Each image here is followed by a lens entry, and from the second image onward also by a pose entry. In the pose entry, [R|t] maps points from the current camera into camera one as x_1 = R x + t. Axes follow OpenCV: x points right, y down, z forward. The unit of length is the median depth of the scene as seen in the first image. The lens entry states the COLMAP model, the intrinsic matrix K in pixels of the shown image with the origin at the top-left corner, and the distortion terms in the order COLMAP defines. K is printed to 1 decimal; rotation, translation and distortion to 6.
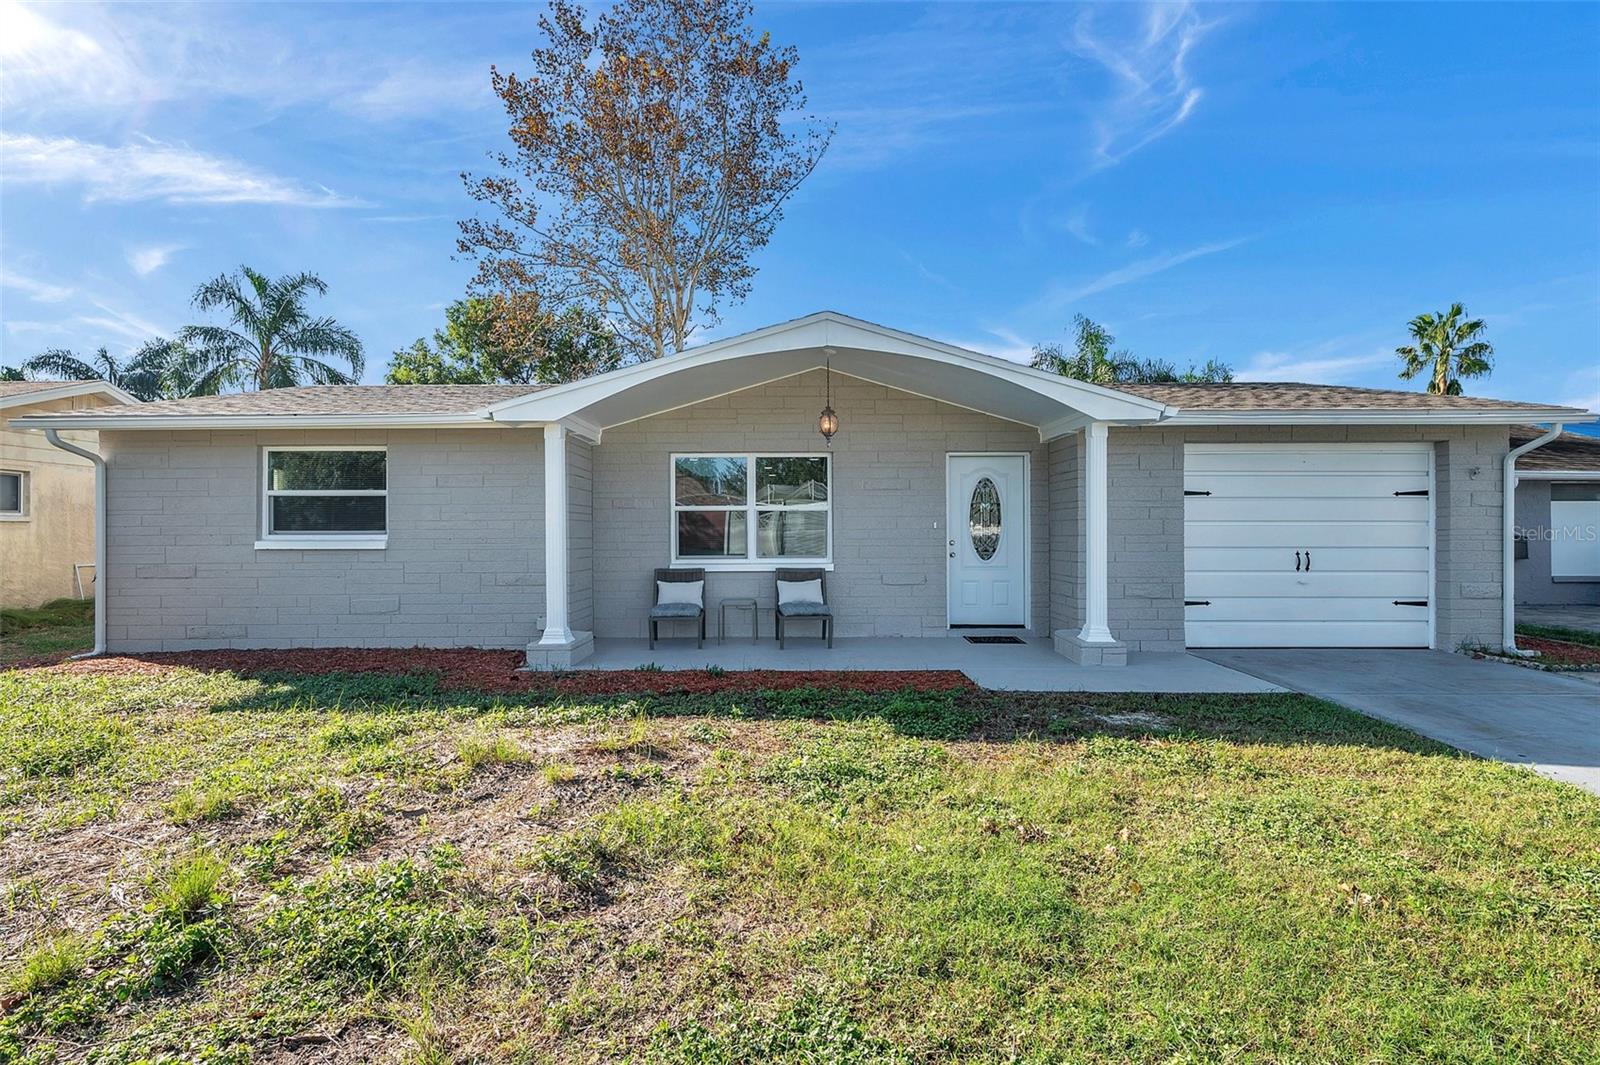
lens RADIAL K [[787.9, 0, 795.8], [0, 787.9, 530.7], [0, 0, 1]] dist [-0.000372, -0.001160]
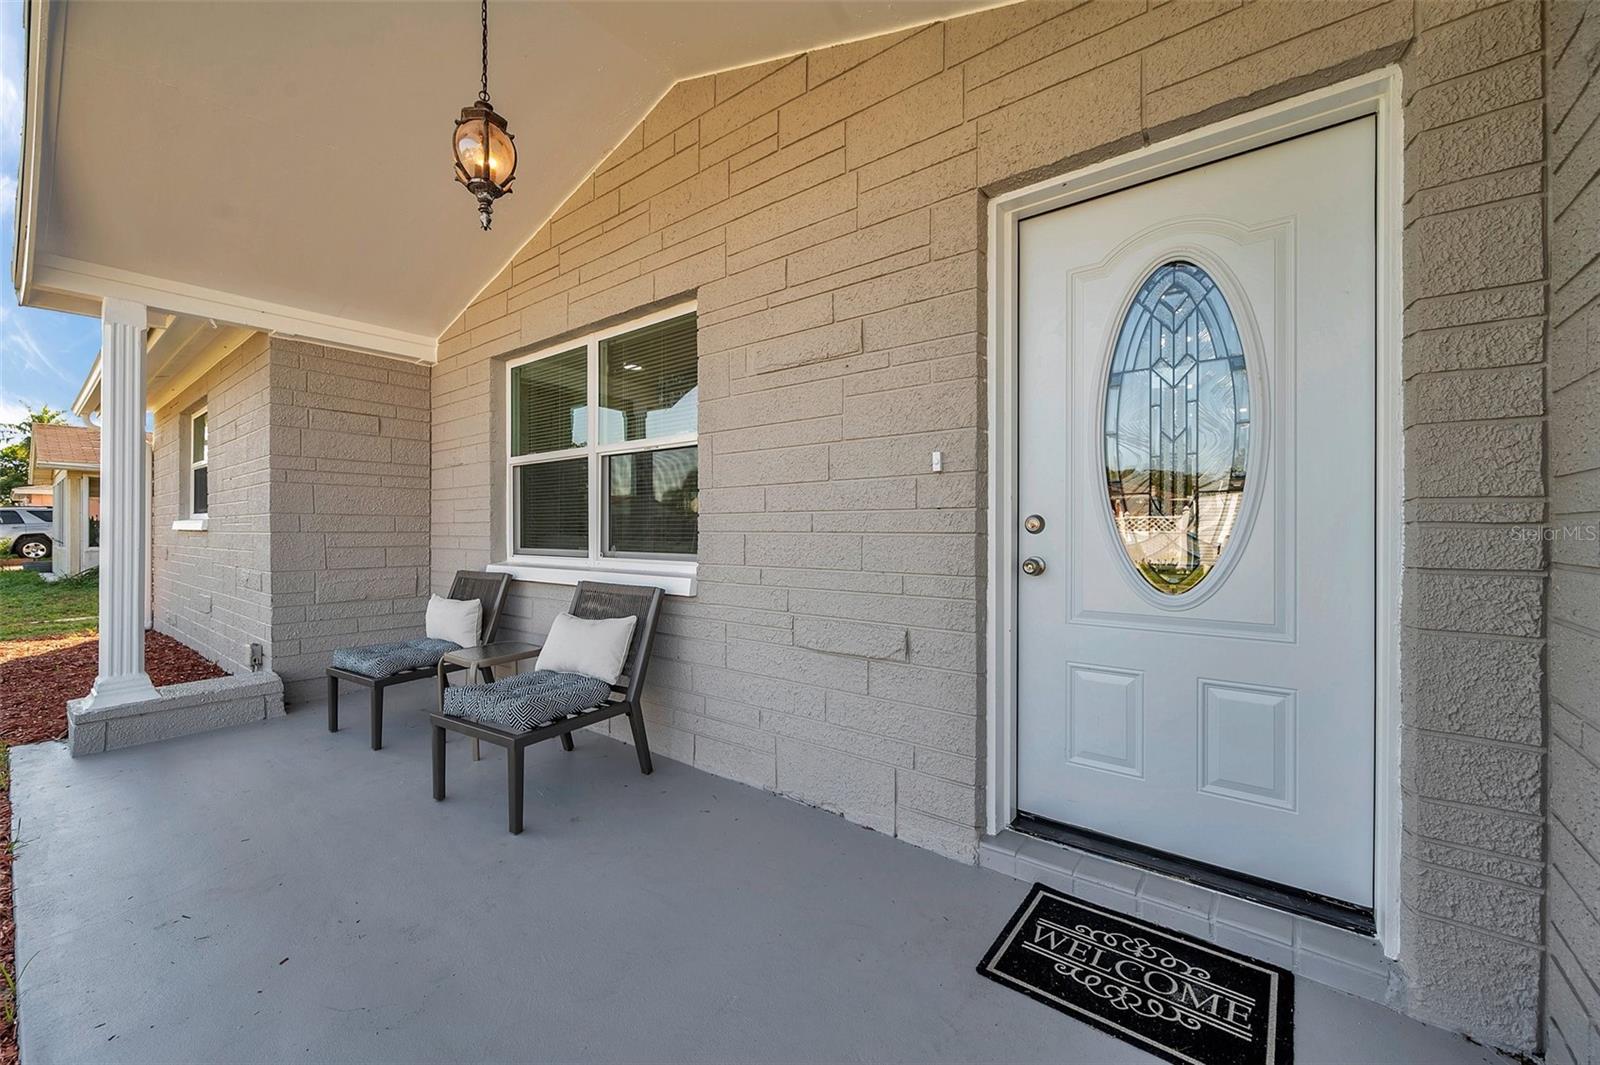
lens RADIAL K [[634.1, 0, 799.2], [0, 634.1, 531.5], [0, 0, 1]] dist [-0.000127, -0.000343]
pose [[0.789209, 0.005468, -0.614101, 0.279838], [-0.004478, 0.999985, 0.003150, 0.018379], [0.614109, 0.000263, 0.789221, 0.791862]]
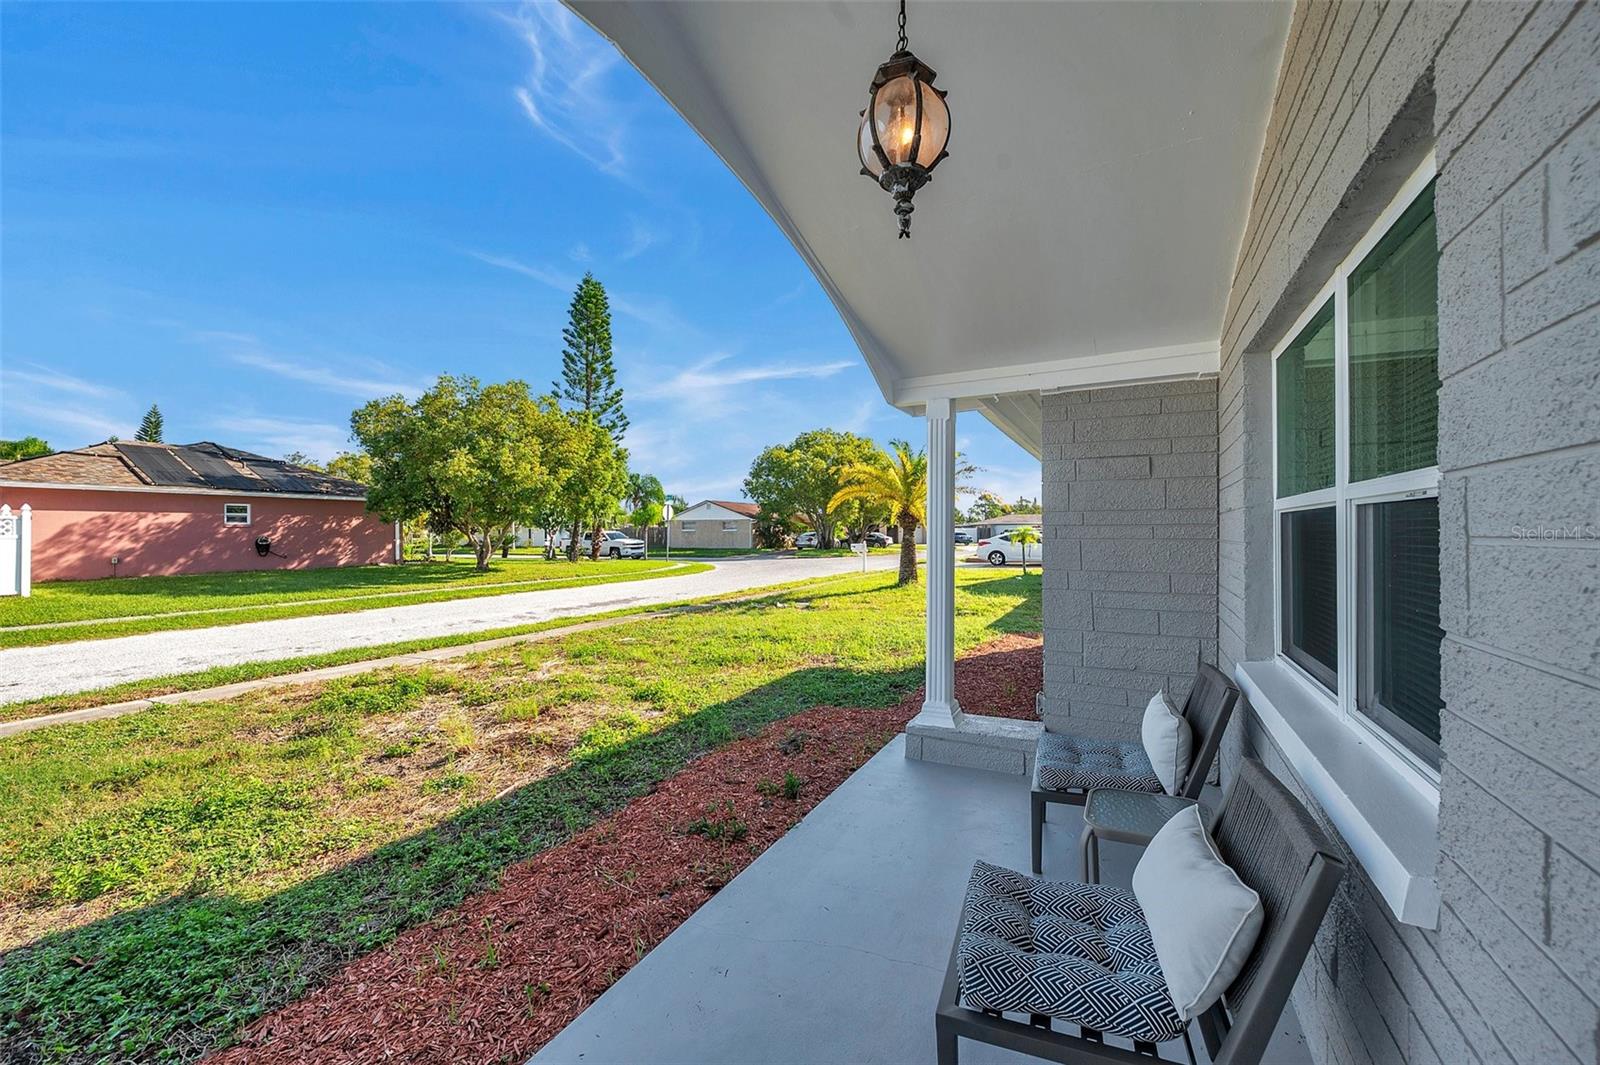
lens RADIAL K [[634.1, 0, 796.6], [0, 634.1, 533.2], [0, 0, 1]] dist [-0.000127, -0.000343]
pose [[-0.458145, 0.006420, -0.888854, 0.195938], [0.005779, 0.999974, 0.004244, -0.018937], [0.888859, -0.003192, -0.458170, 0.959082]]
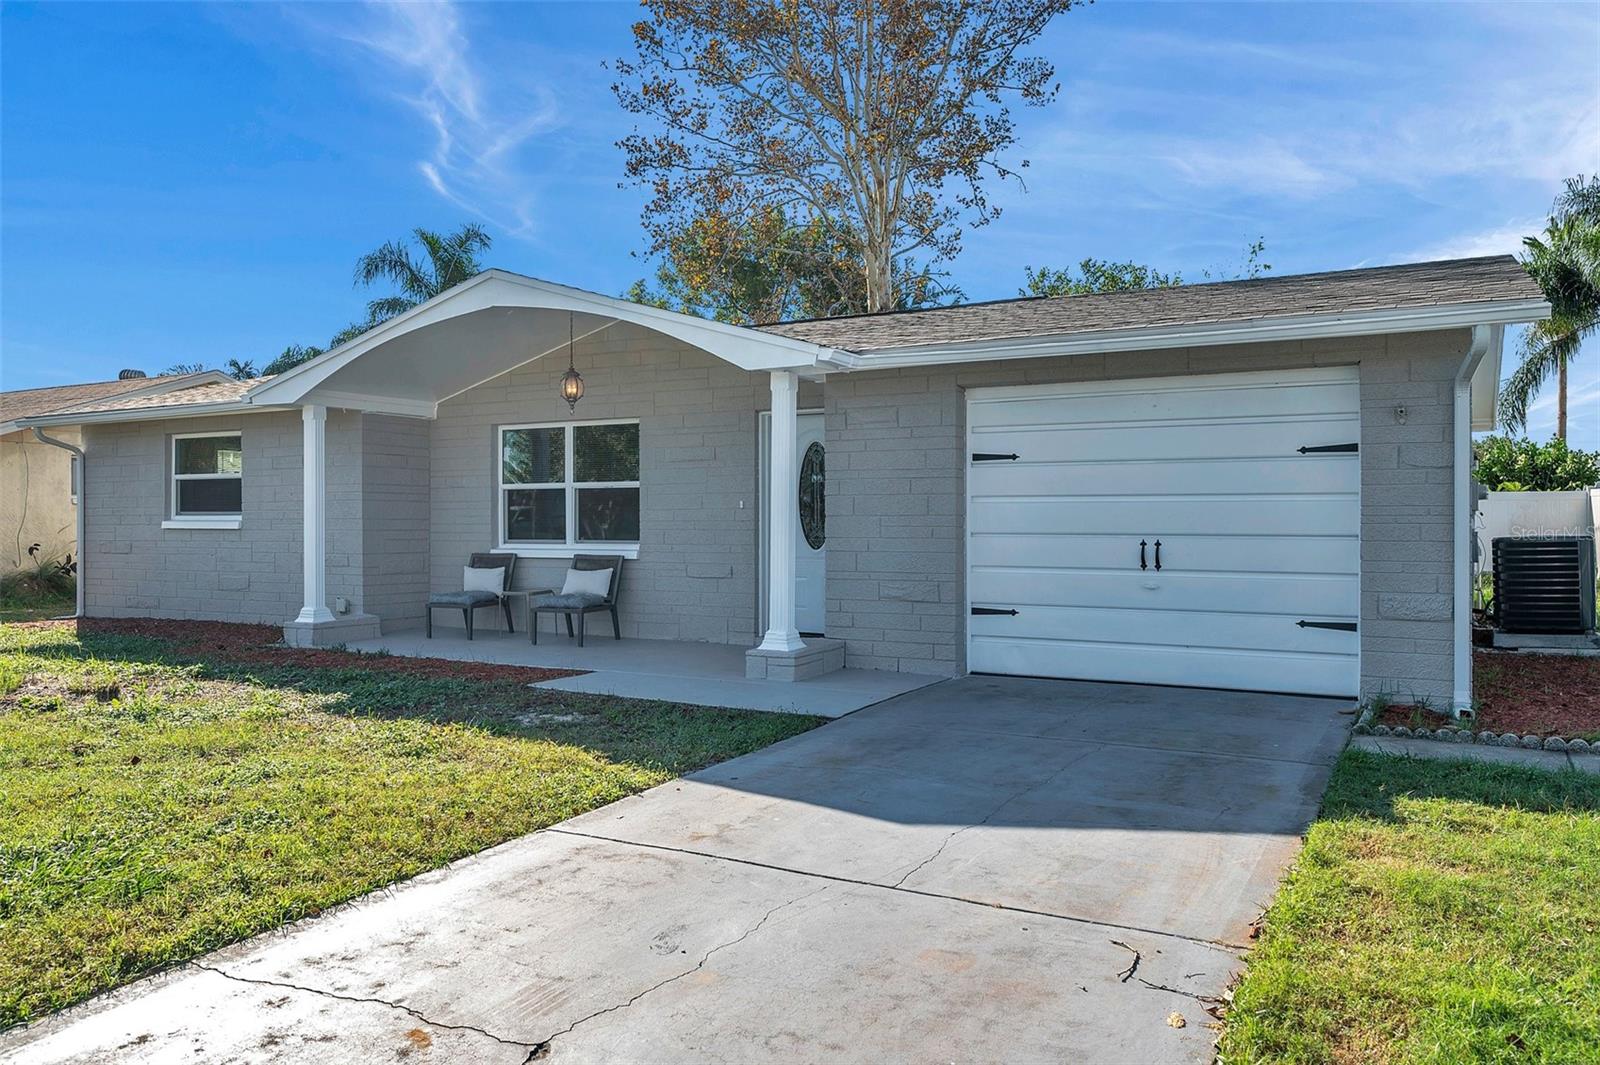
lens RADIAL K [[1195.4, 0, 784.4], [0, 1195.4, 523.0], [0, 0, 1]] dist [-0.006893, 0.000078]
pose [[0.873700, 0.002989, -0.486457, 0.805931], [-0.001104, 0.999991, 0.004161, 0.007195], [0.486465, -0.003098, 0.873695, -0.034520]]
